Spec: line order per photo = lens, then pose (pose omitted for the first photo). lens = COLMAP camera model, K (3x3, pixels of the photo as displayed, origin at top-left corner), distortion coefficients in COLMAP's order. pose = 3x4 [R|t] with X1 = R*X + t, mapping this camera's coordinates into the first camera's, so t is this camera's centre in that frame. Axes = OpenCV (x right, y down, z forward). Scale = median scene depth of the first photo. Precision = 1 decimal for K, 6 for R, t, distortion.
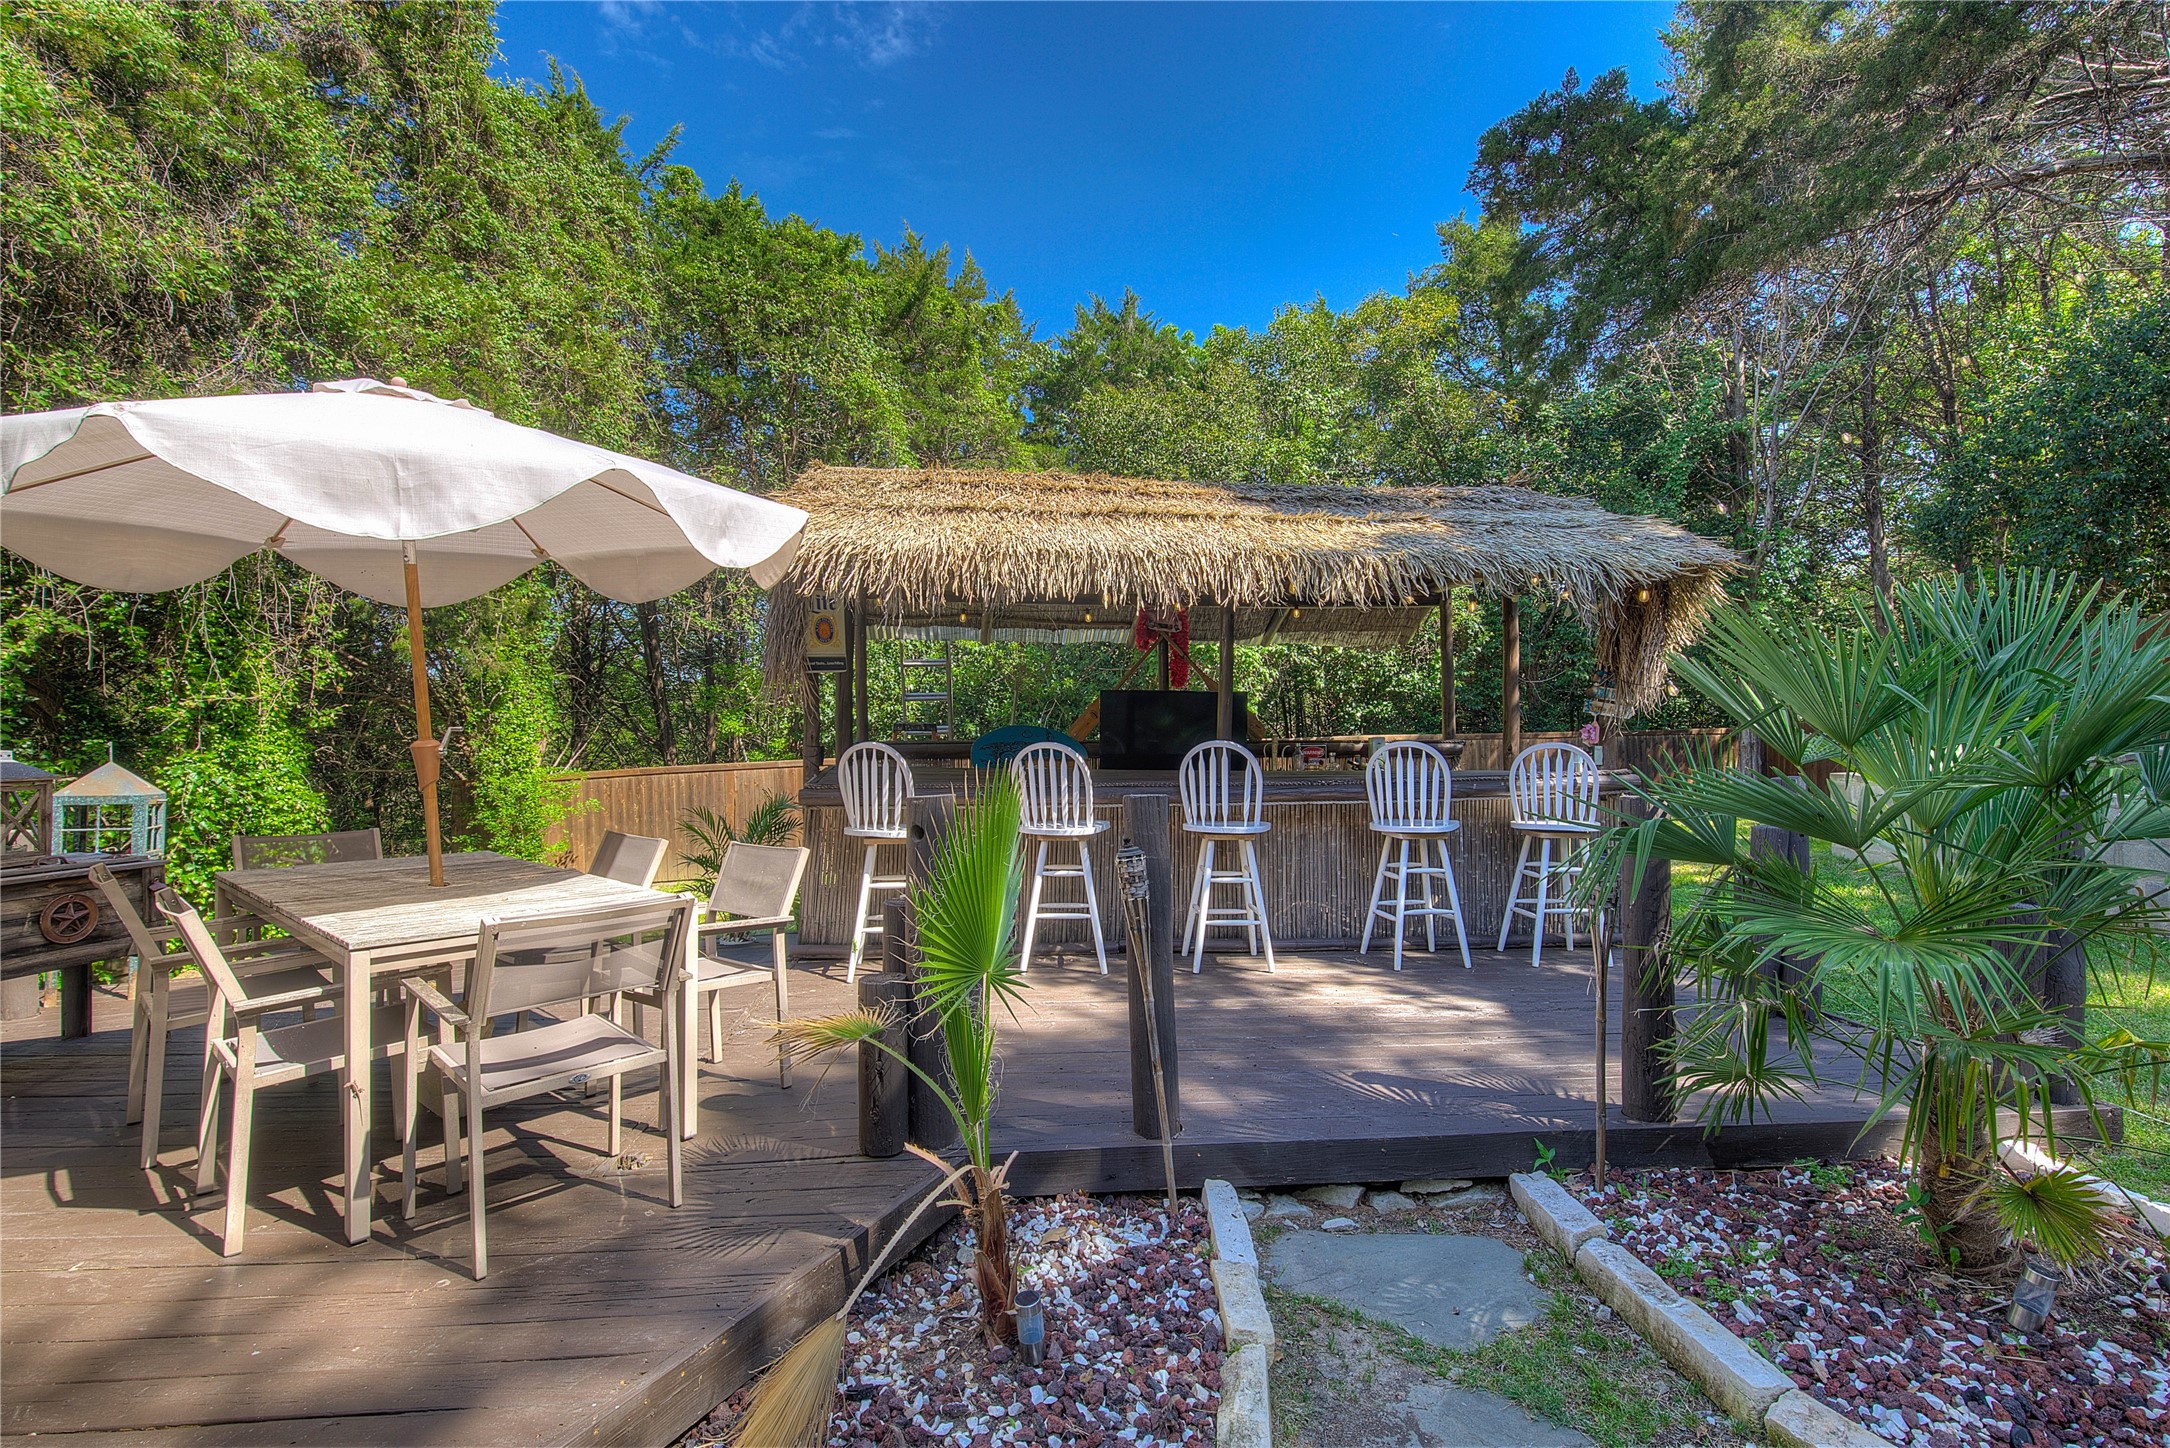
lens RADIAL K [[984.5, 0, 1095.8], [0, 984.5, 726.6], [0, 0, 1]] dist [0.000288, -0.000422]
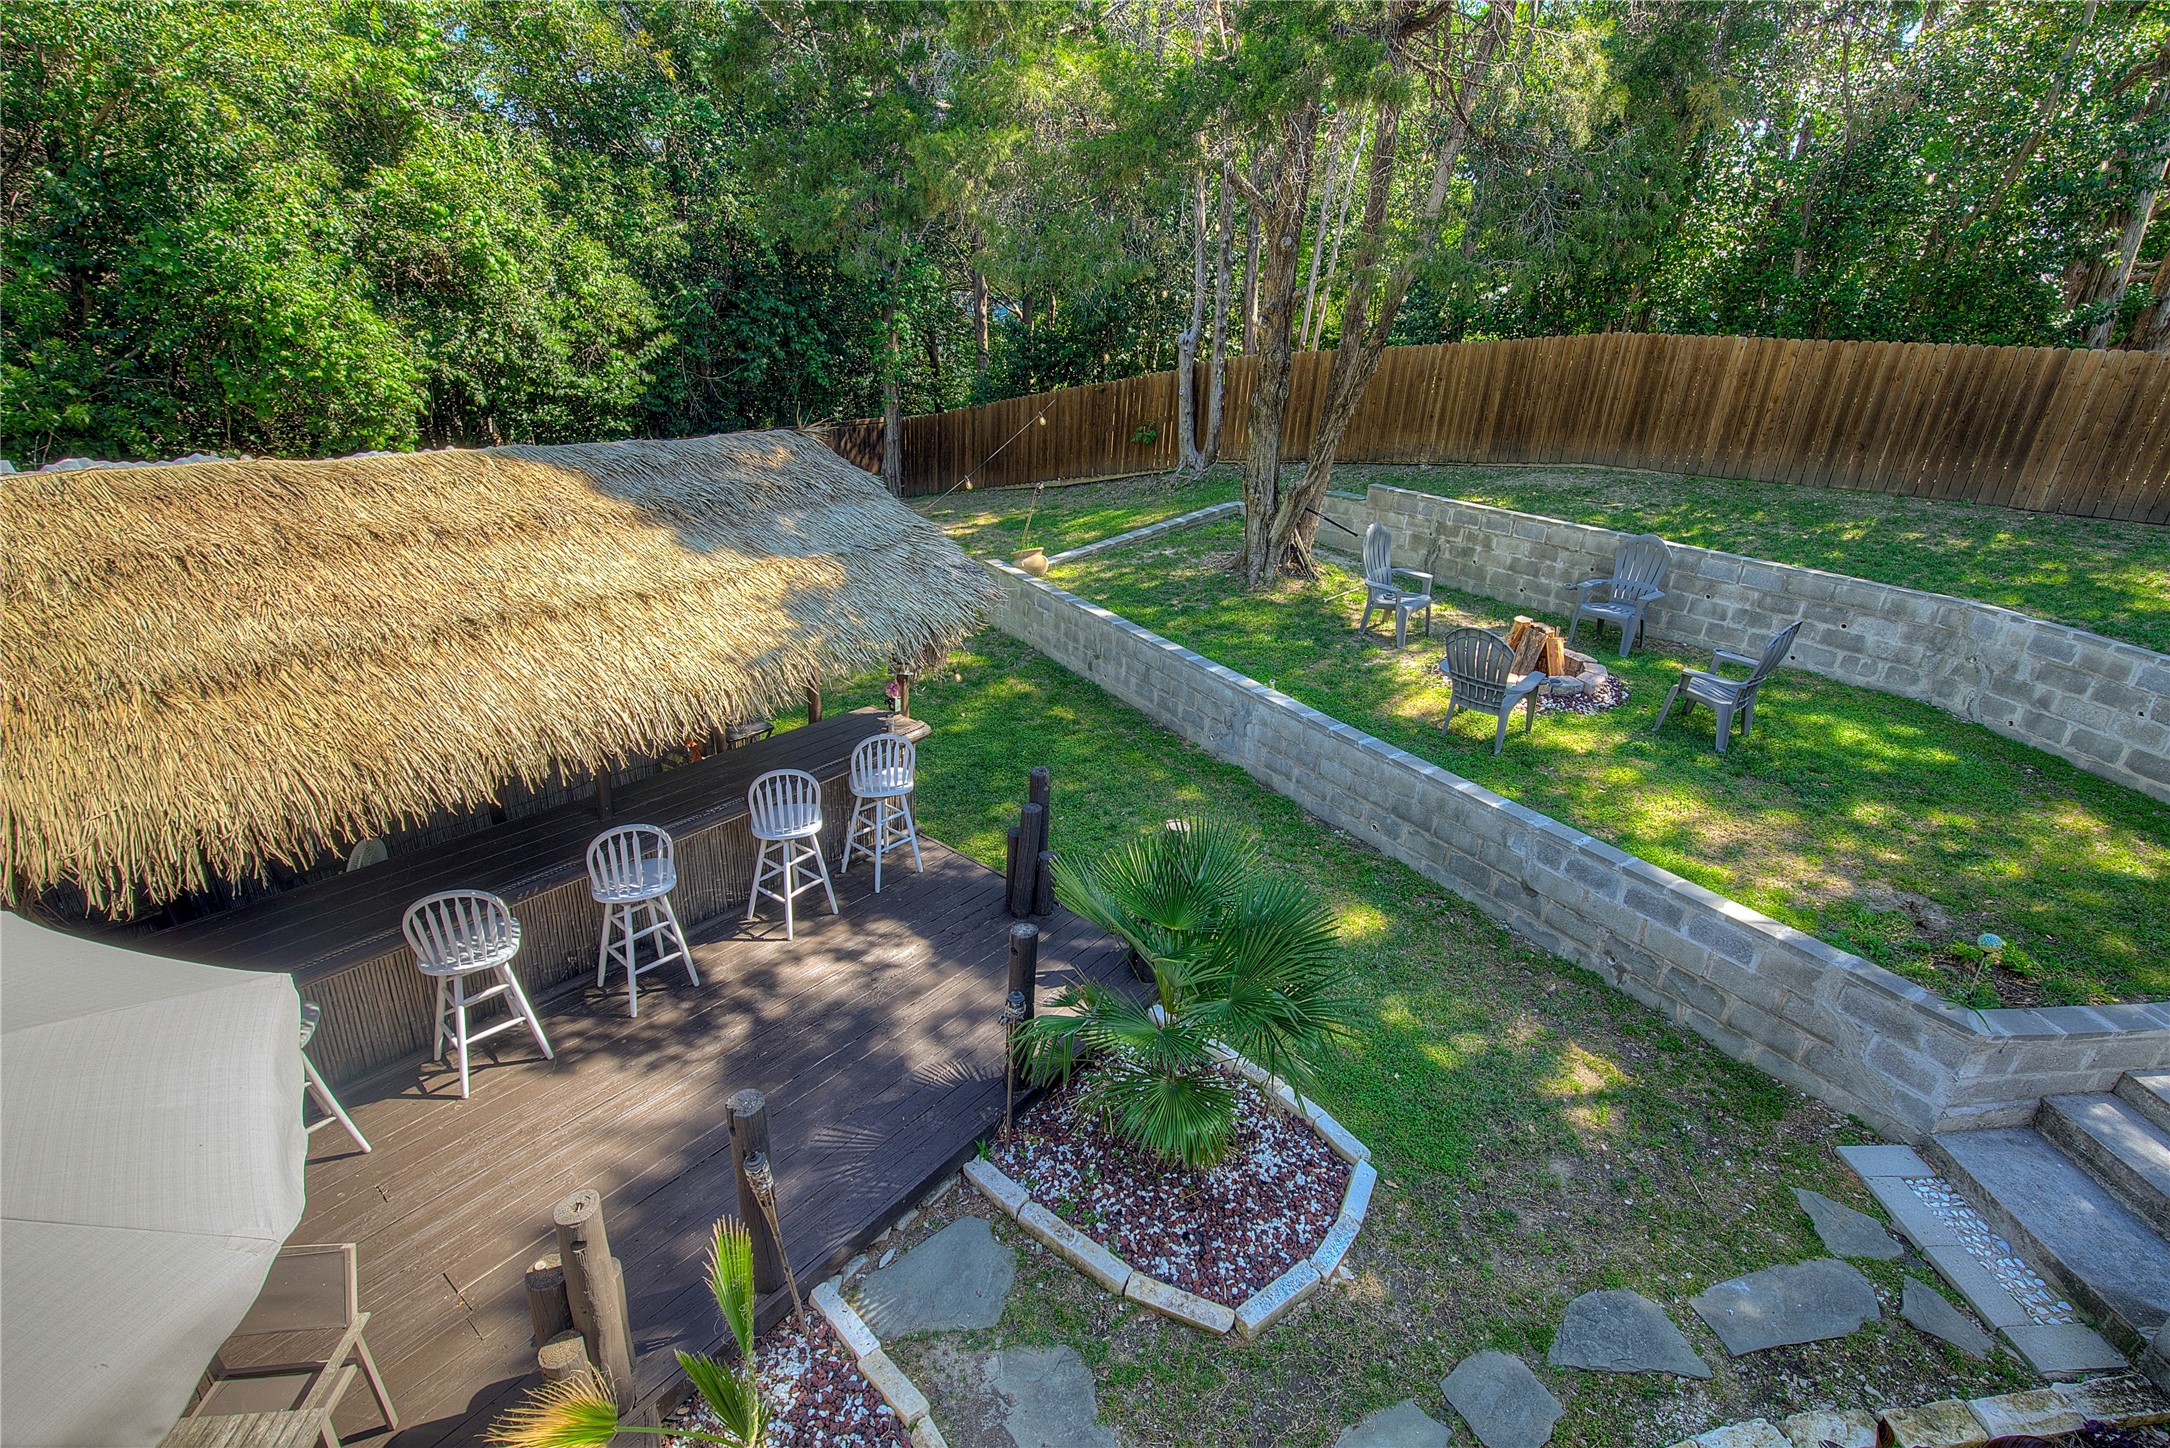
lens RADIAL K [[984.5, 0, 1095.8], [0, 984.5, 726.6], [0, 0, 1]] dist [0.000288, -0.000422]
pose [[0.685436, -0.239752, 0.687529, -0.481735], [-0.058788, 0.922932, 0.380449, -1.074184], [-0.725756, -0.301192, 0.618516, 0.034809]]
